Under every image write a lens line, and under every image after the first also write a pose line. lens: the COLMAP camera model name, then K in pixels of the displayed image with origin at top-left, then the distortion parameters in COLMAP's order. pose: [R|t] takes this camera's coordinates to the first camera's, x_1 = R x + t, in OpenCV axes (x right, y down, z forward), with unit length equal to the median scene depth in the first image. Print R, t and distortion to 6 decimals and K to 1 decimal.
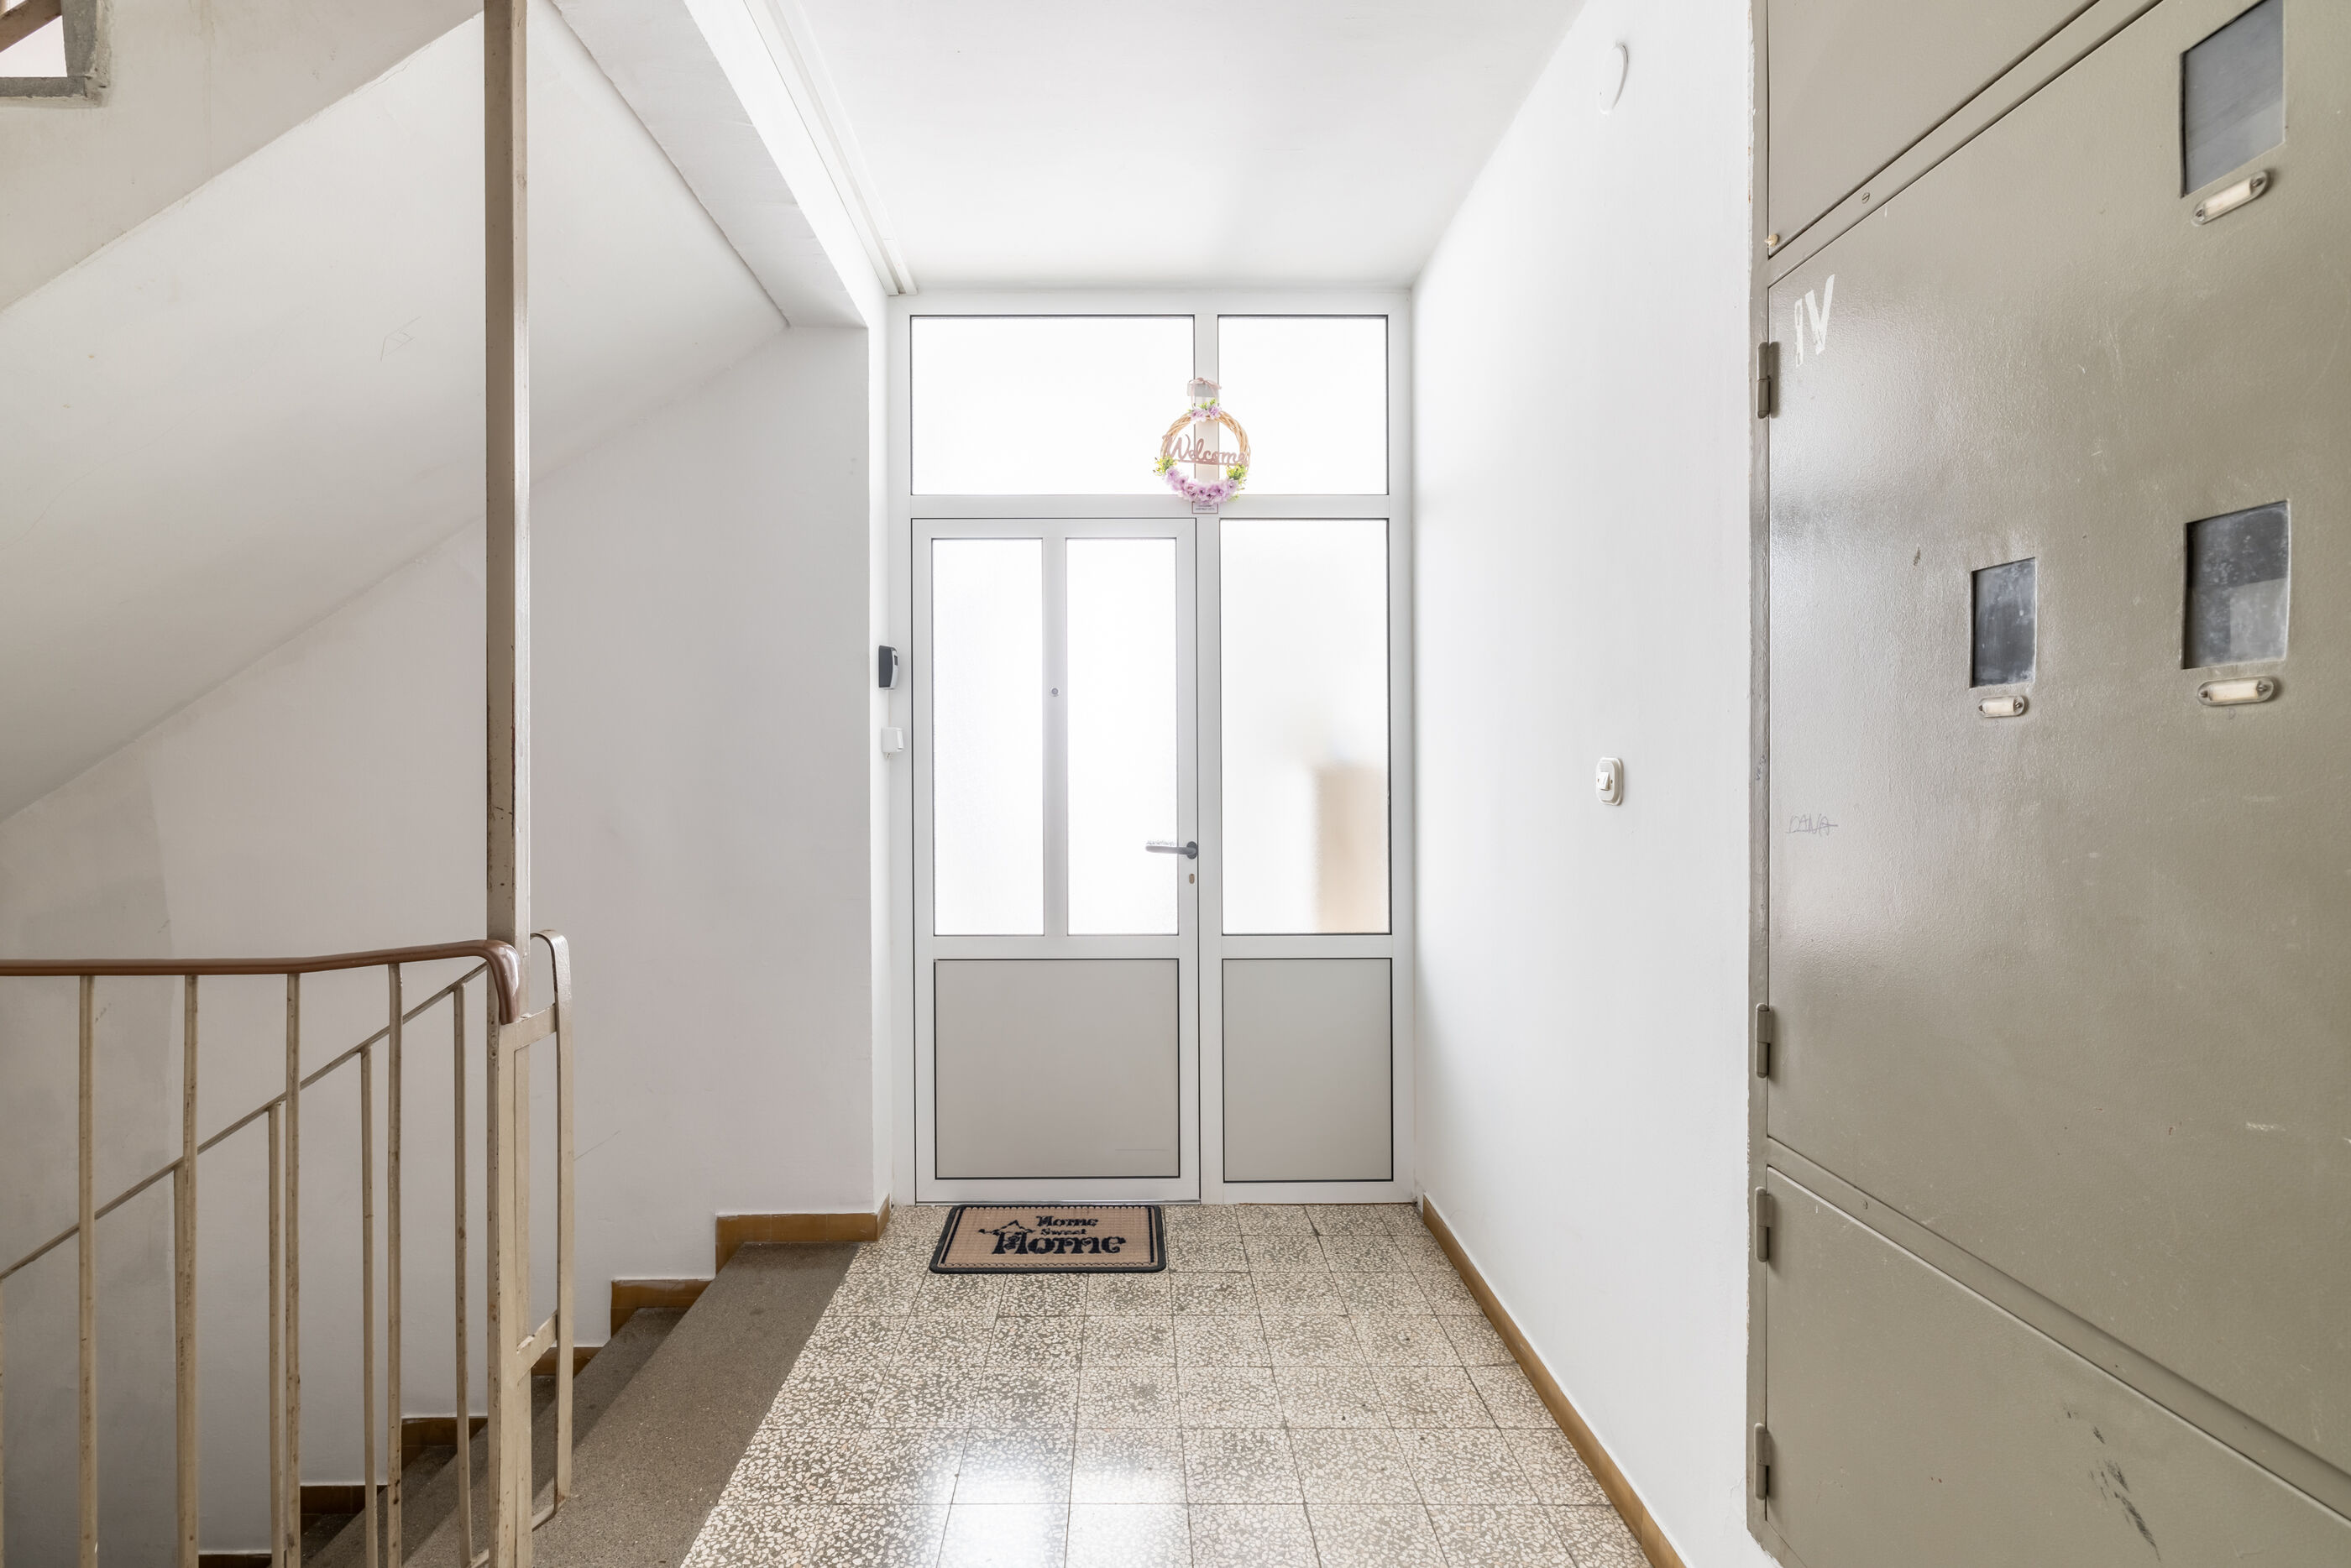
lens RADIAL K [[1072.0, 0, 1167.1], [0, 1072.0, 791.1], [0, 0, 1]] dist [-0.001013, -0.000197]
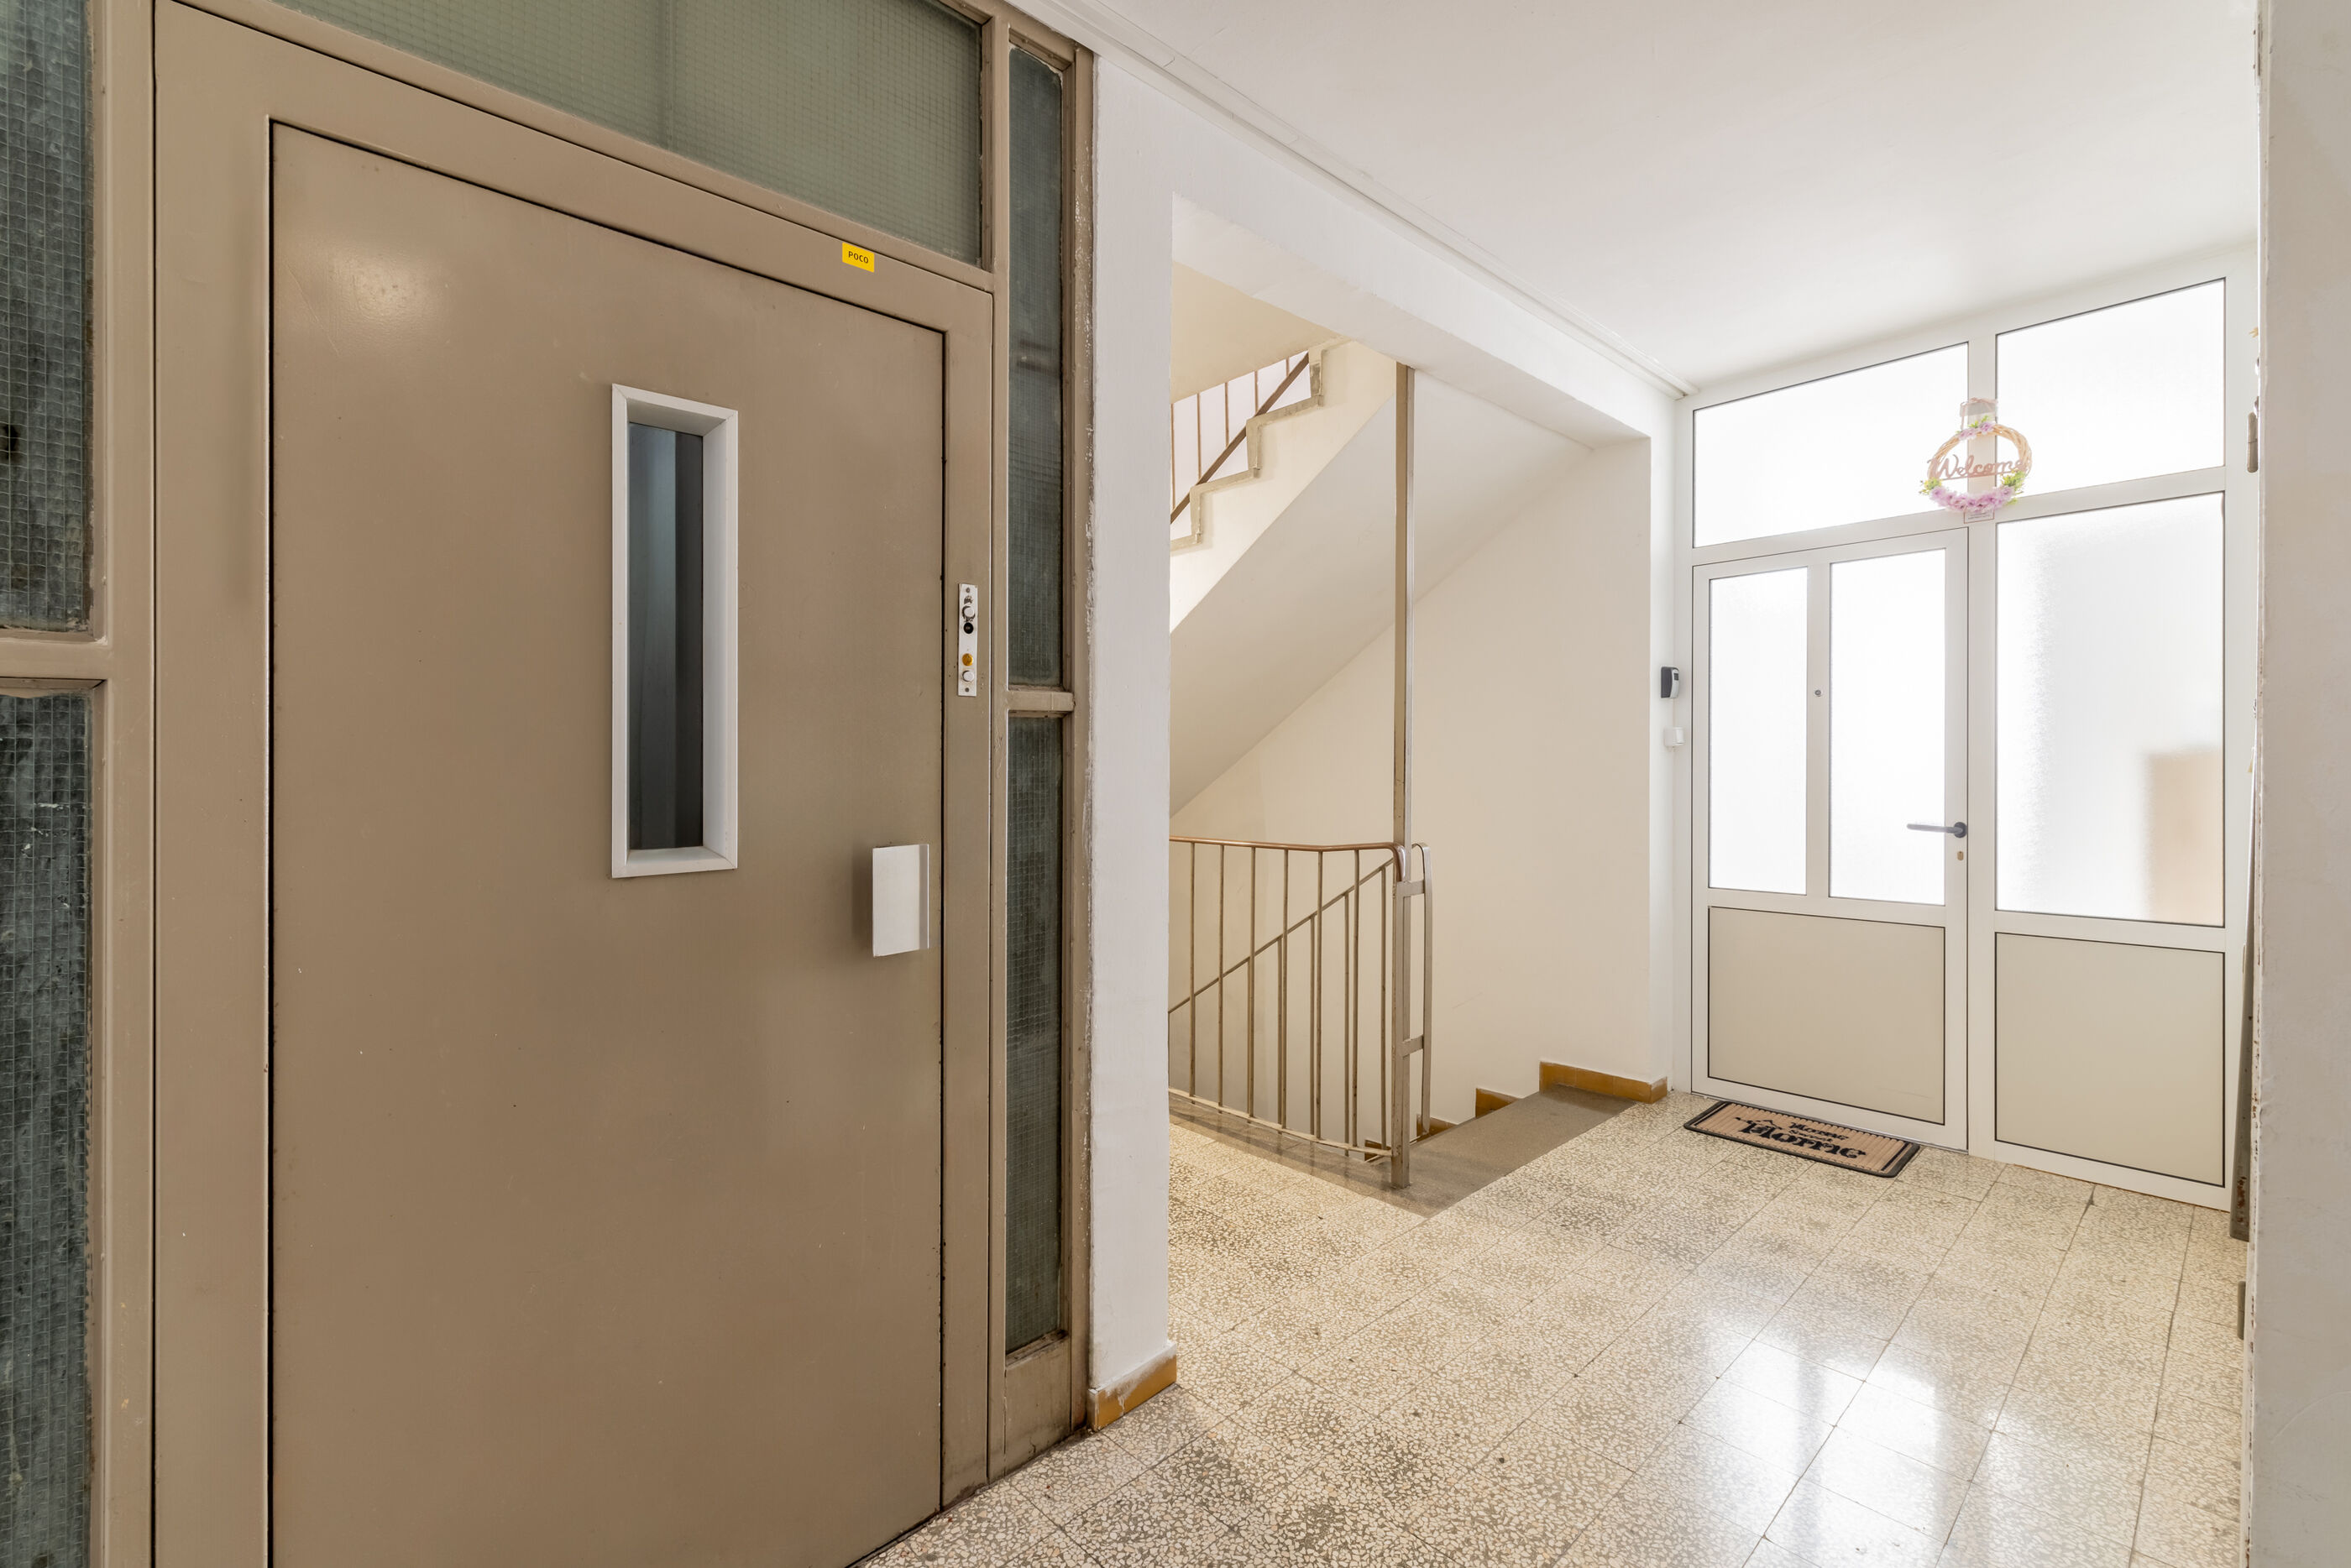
lens RADIAL K [[1016.5, 0, 1170.4], [0, 1016.5, 790.1], [0, 0, 1]] dist [0.000556, 0.000248]
pose [[0.679370, 0.015689, -0.733629, 0.243657], [-0.006715, 0.999862, 0.015165, 0.004021], [0.733766, -0.005377, 0.679382, -0.310603]]
